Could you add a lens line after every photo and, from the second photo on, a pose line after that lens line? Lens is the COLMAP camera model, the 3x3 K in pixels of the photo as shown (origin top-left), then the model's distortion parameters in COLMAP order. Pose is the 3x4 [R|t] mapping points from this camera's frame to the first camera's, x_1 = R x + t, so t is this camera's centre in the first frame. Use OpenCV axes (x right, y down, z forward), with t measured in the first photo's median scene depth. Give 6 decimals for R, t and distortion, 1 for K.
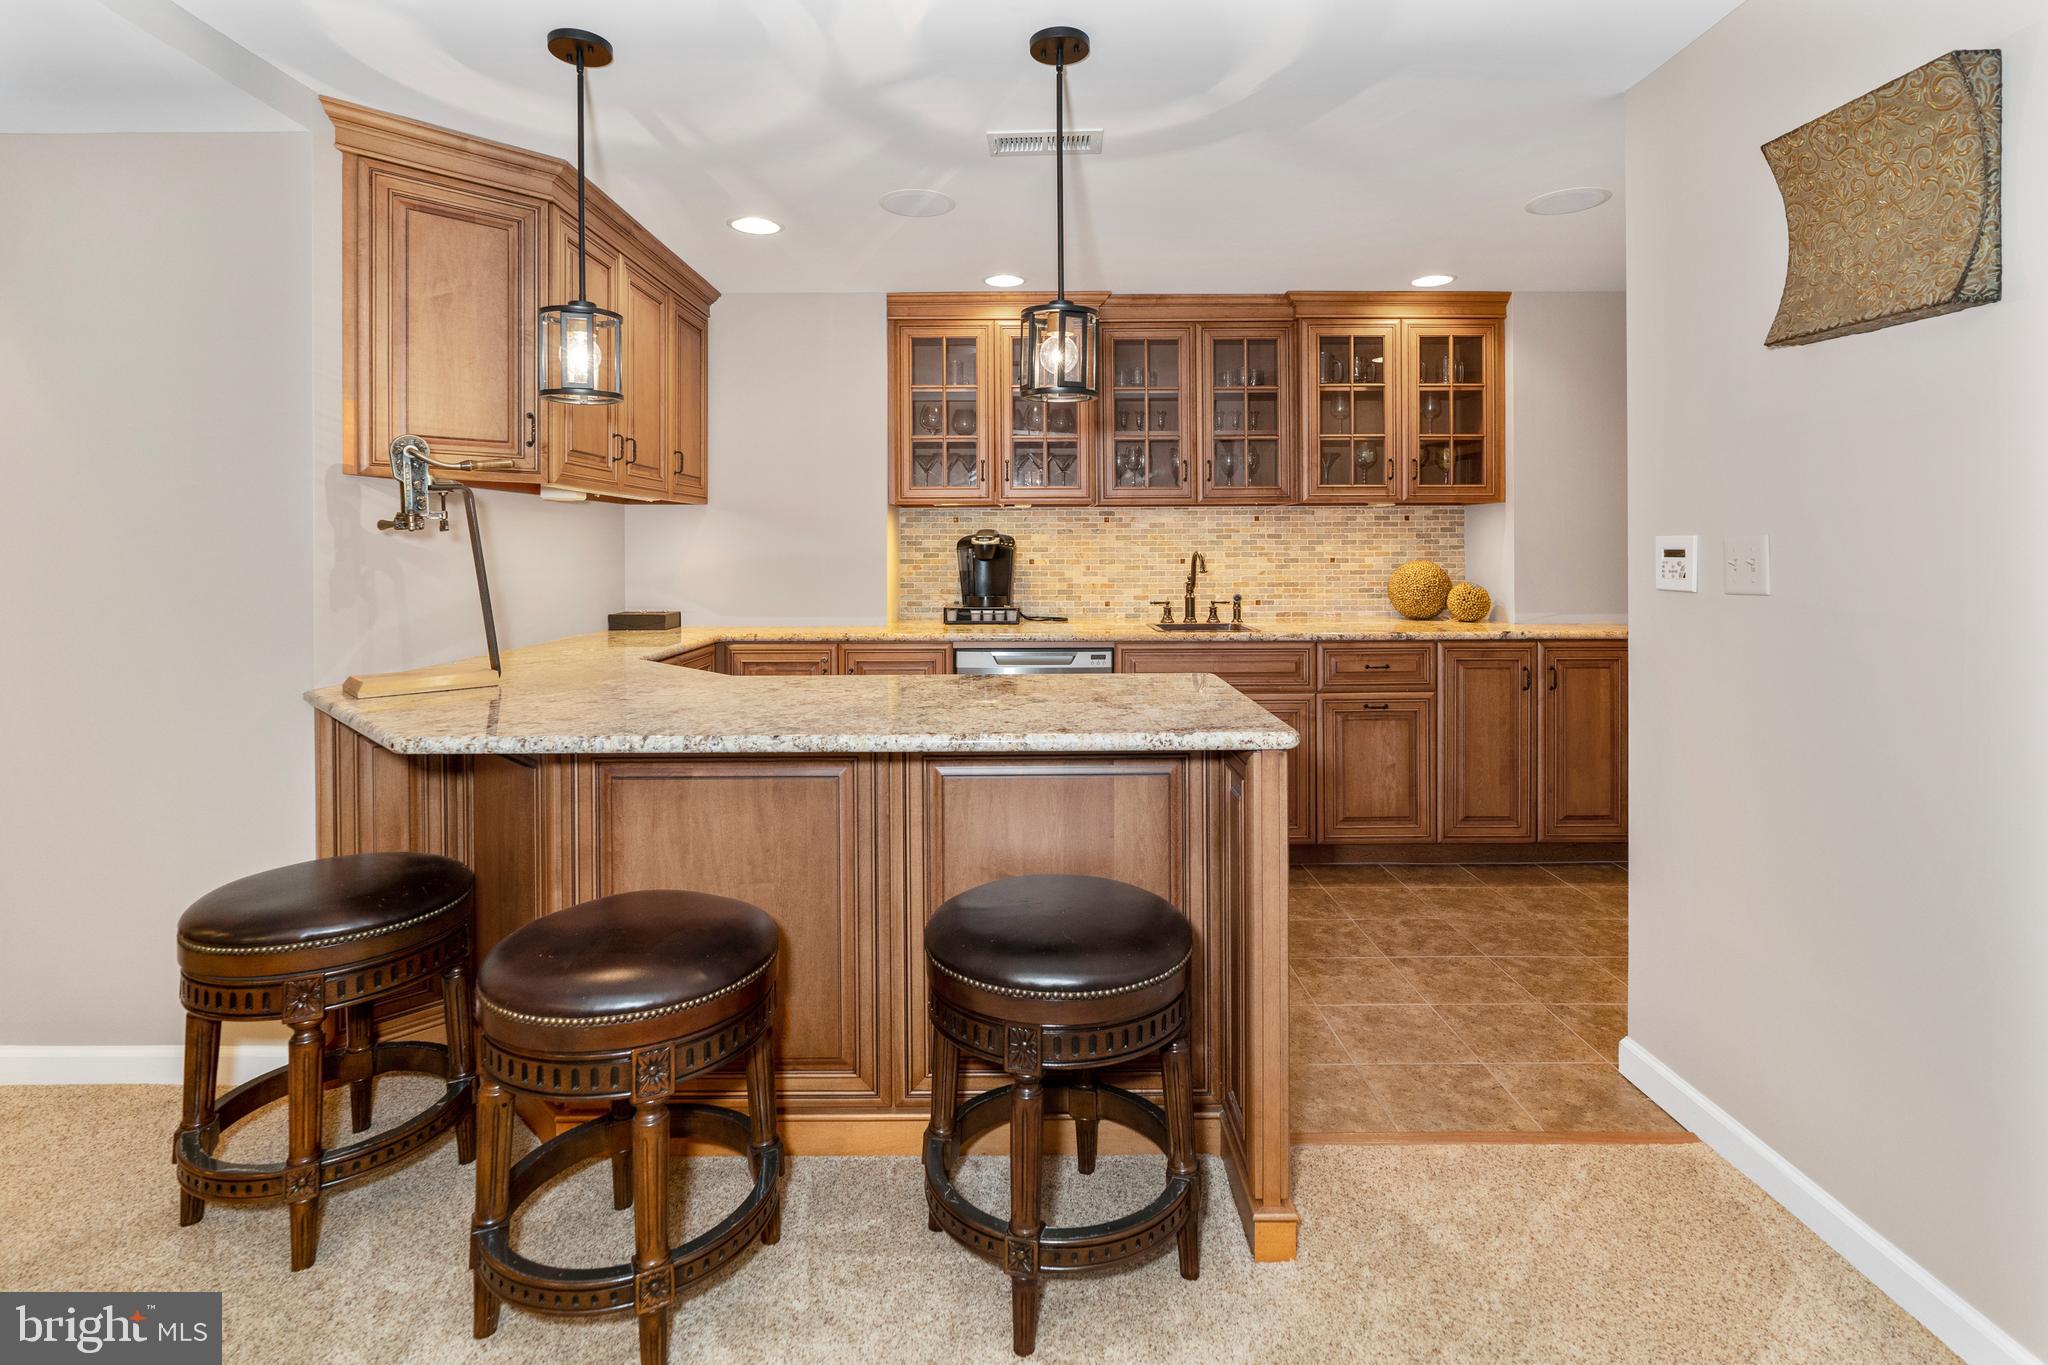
lens RADIAL K [[935.1, 0, 1020.0], [0, 935.1, 546.2], [0, 0, 1]] dist [-0.002903, 0.001594]
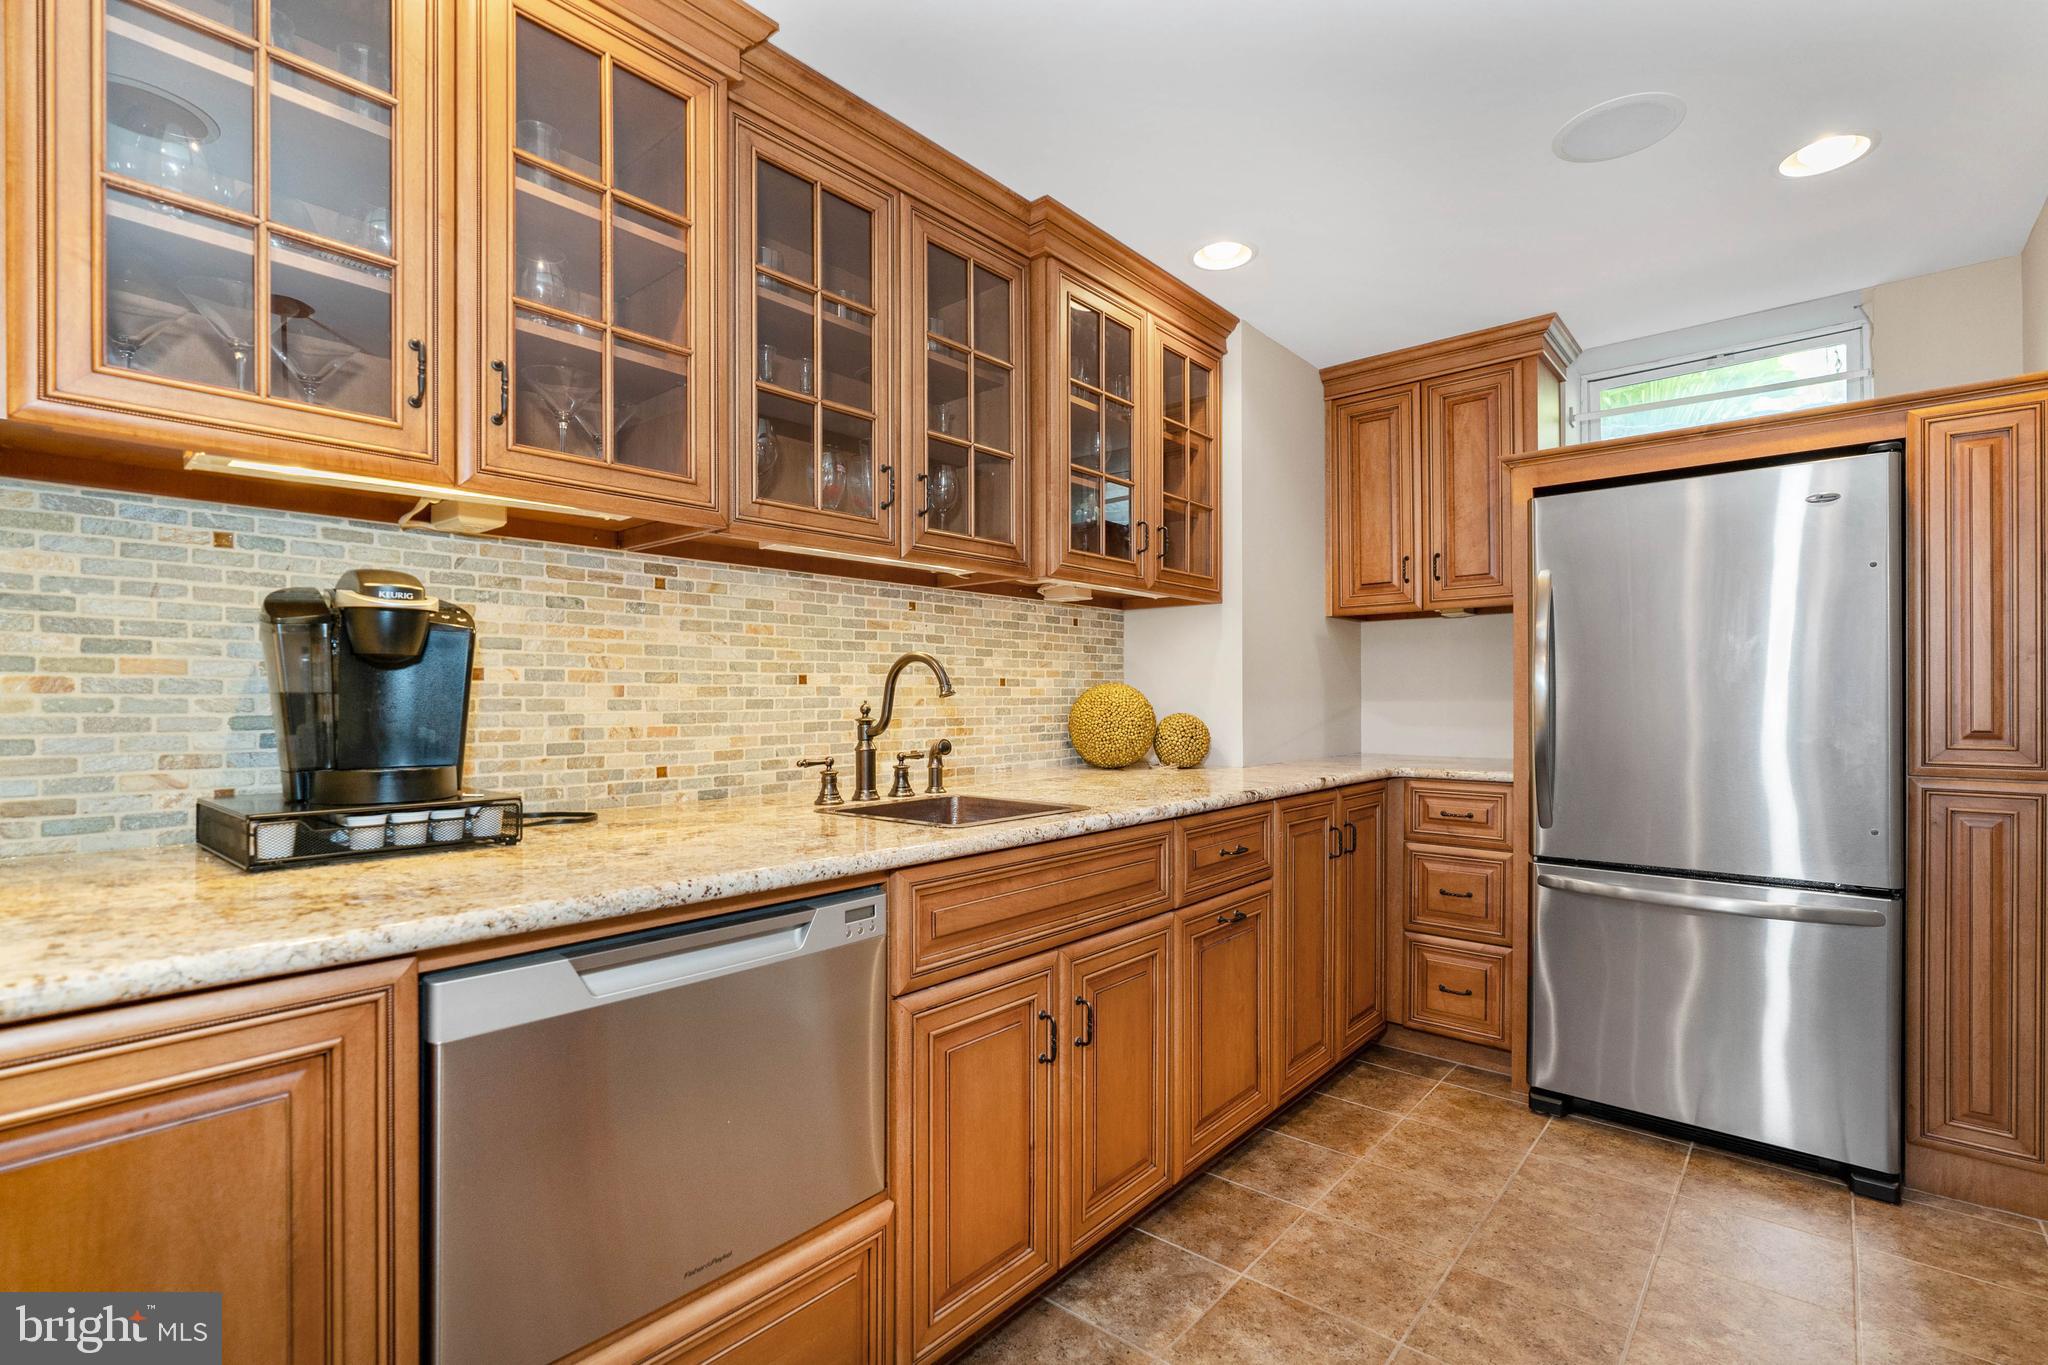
lens RADIAL K [[935.1, 0, 1019.6], [0, 935.1, 687.2], [0, 0, 1]] dist [-0.002903, 0.001594]
pose [[0.668796, 0.010564, 0.743371, -0.126353], [0.000876, 0.999887, -0.014997, 0.028612], [-0.743446, 0.010681, 0.668711, 0.586258]]
